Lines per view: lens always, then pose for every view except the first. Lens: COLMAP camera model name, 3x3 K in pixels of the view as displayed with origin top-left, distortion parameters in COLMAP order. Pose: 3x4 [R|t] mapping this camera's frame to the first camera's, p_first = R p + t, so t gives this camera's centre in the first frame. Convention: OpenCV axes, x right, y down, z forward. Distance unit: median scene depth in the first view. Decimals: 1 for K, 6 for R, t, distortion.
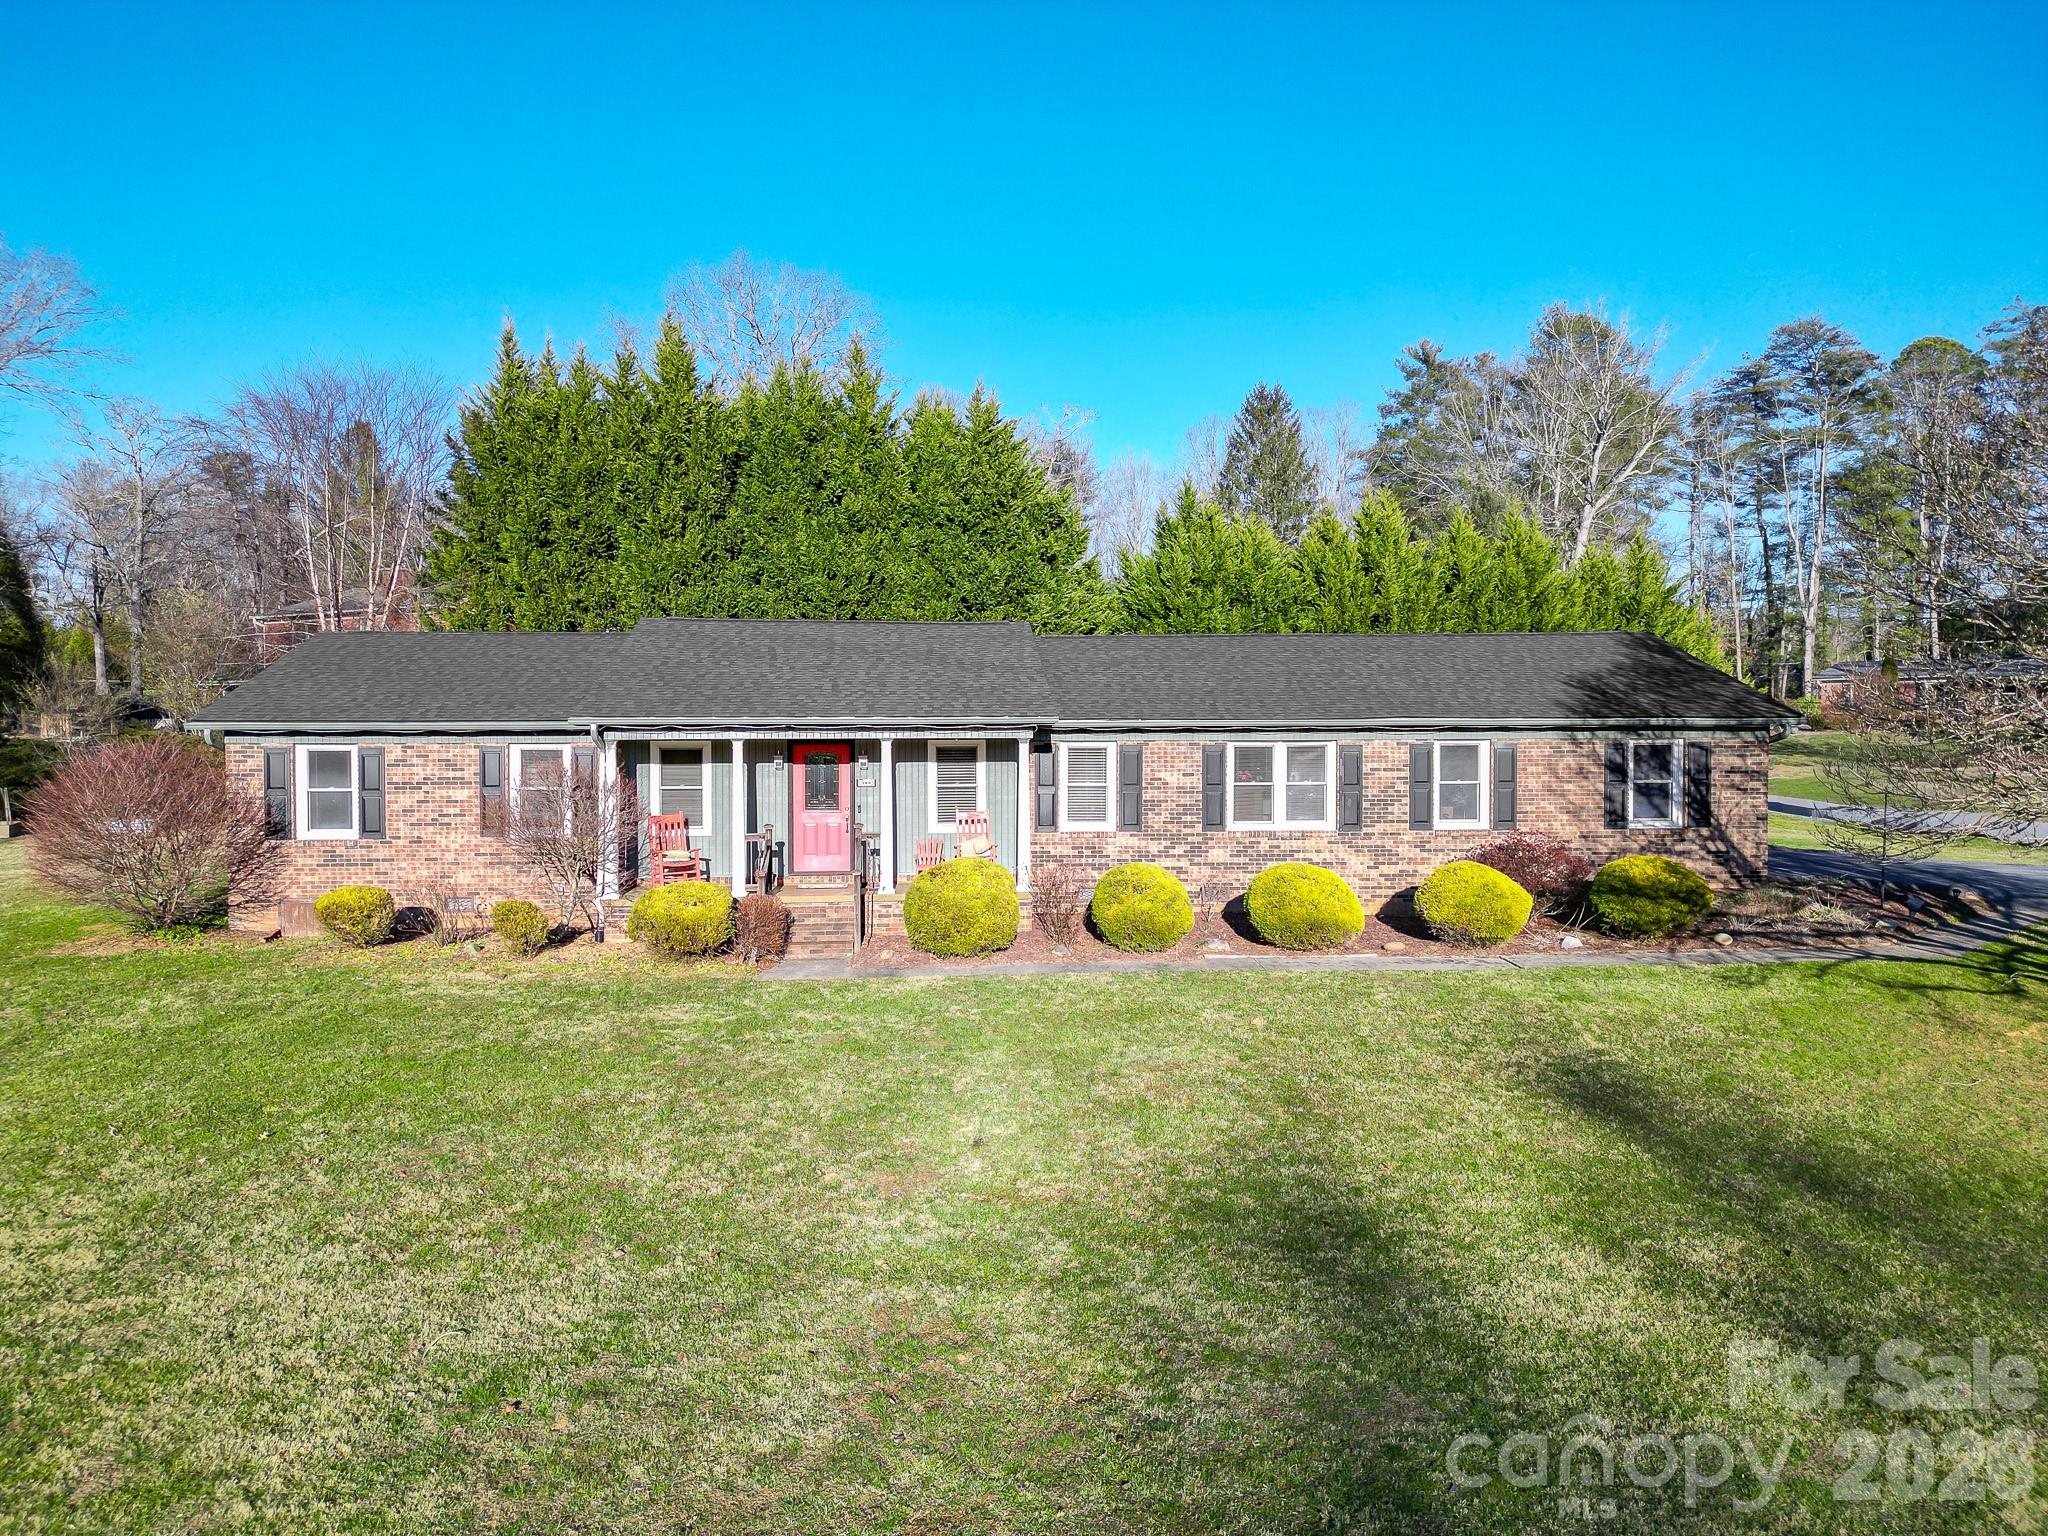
lens RADIAL K [[1457.4, 0, 1024.0], [0, 1457.4, 768.0], [0, 0, 1]] dist [0.057407, -0.002557]
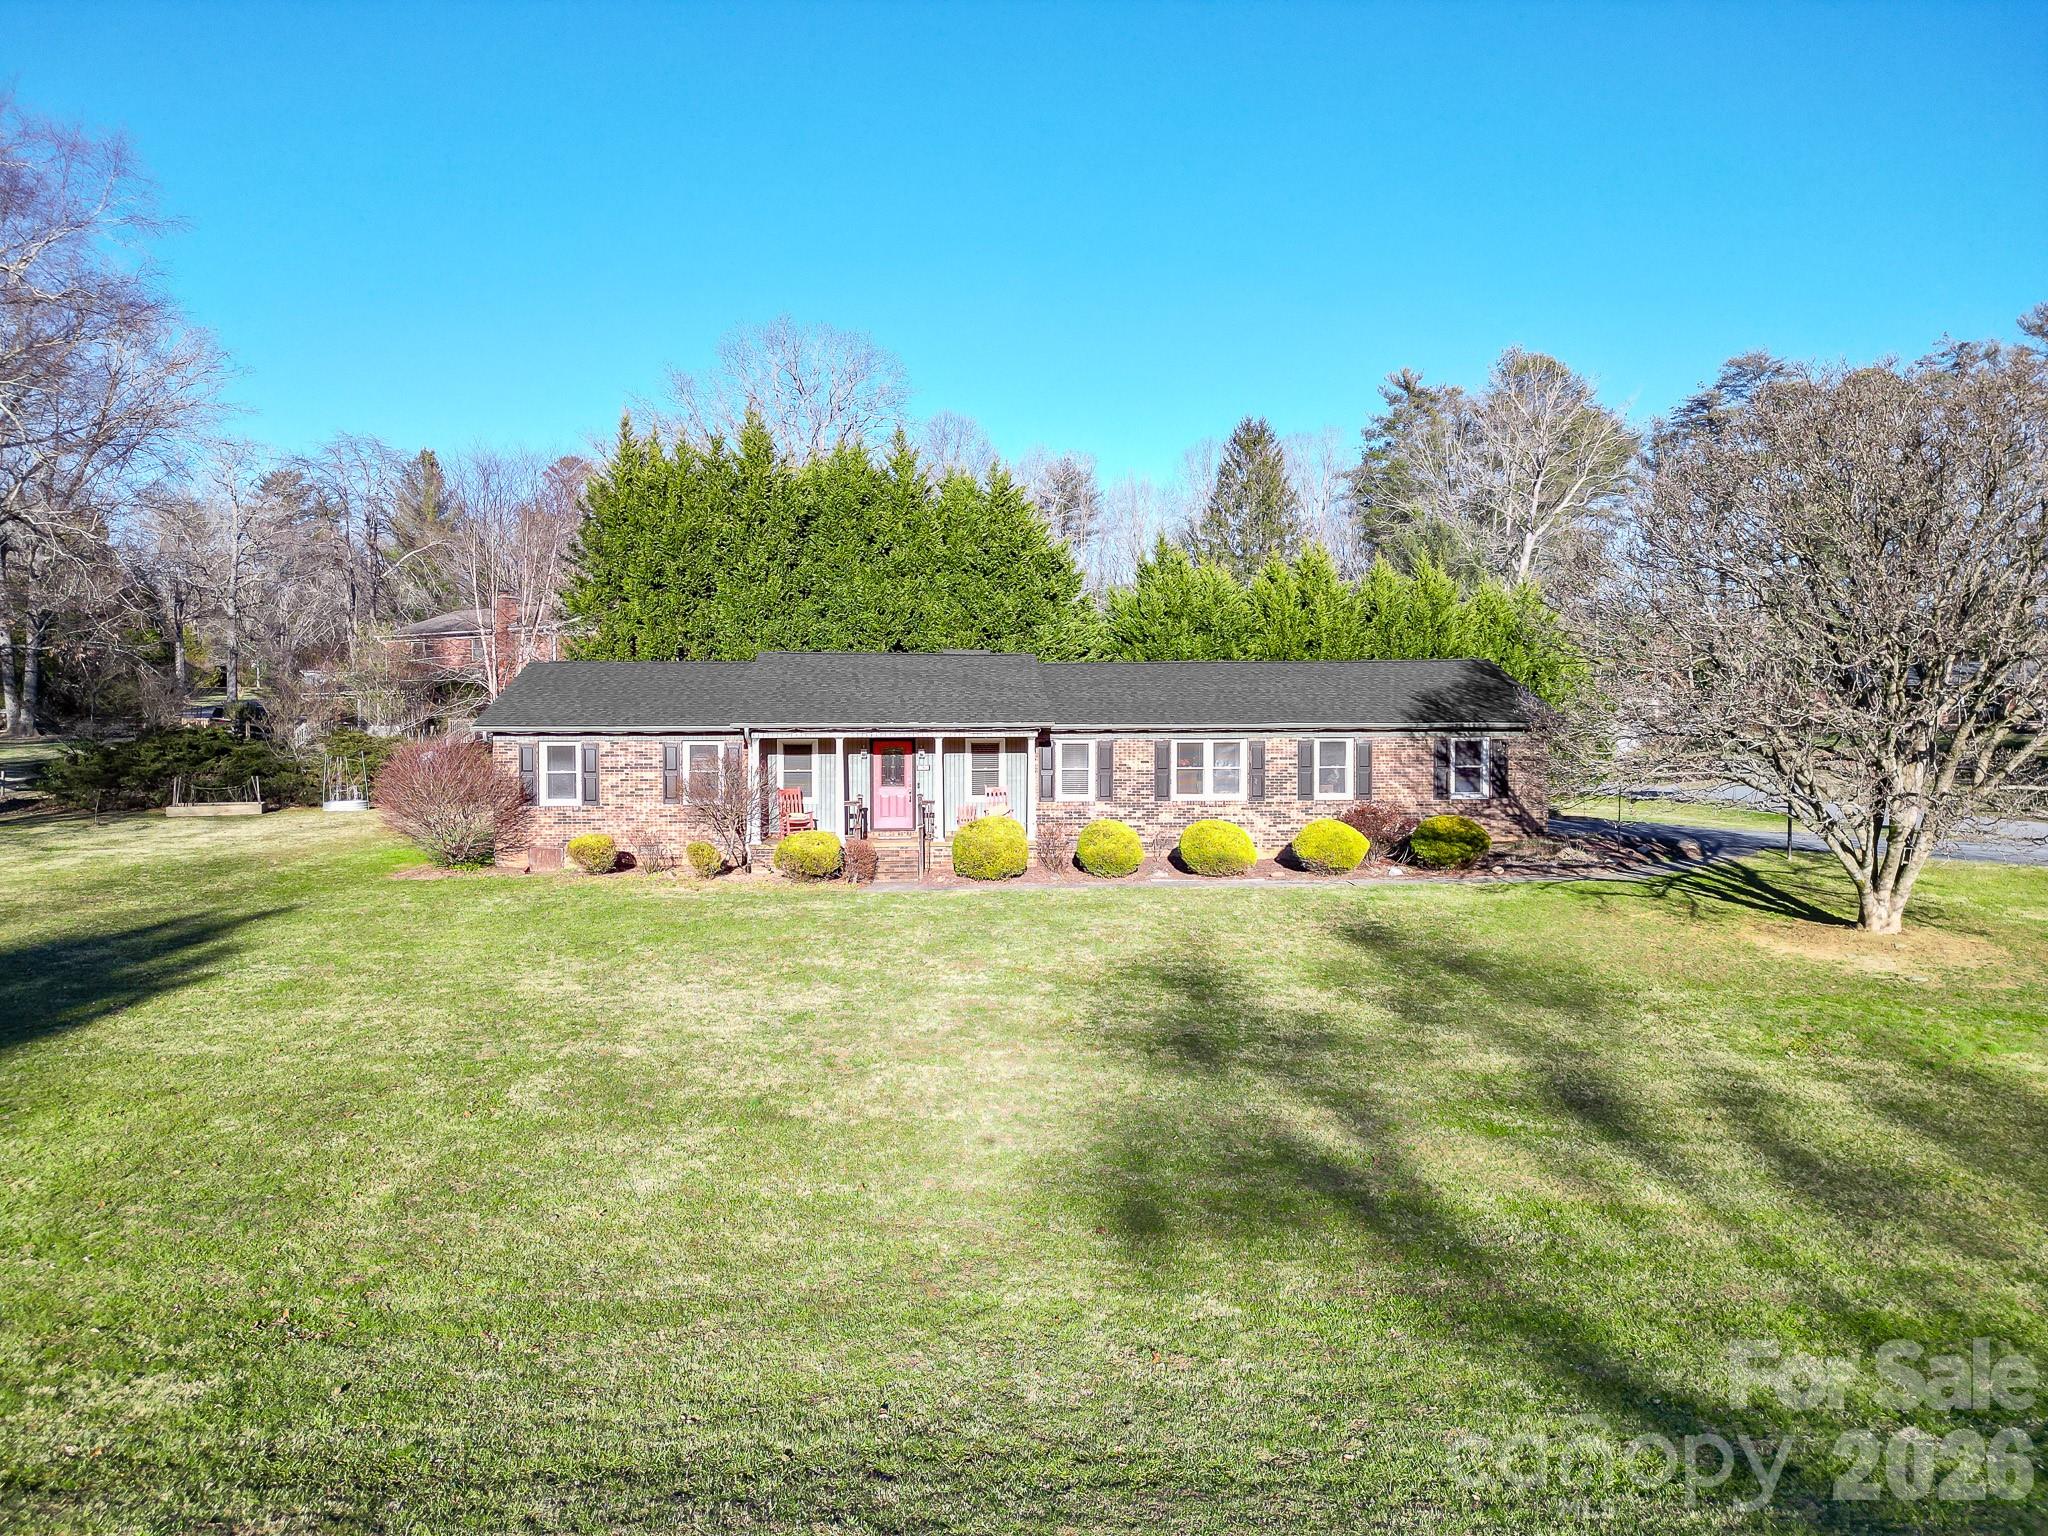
lens RADIAL K [[1432.7, 0, 996.6], [0, 1432.7, 797.1], [0, 0, 1]] dist [0.071911, -0.000715]
pose [[0.999702, 0.000144, -0.024416, 0.000102], [0.000307, 0.999829, 0.018471, 0.013130], [0.024414, -0.018473, 0.999531, -0.426867]]
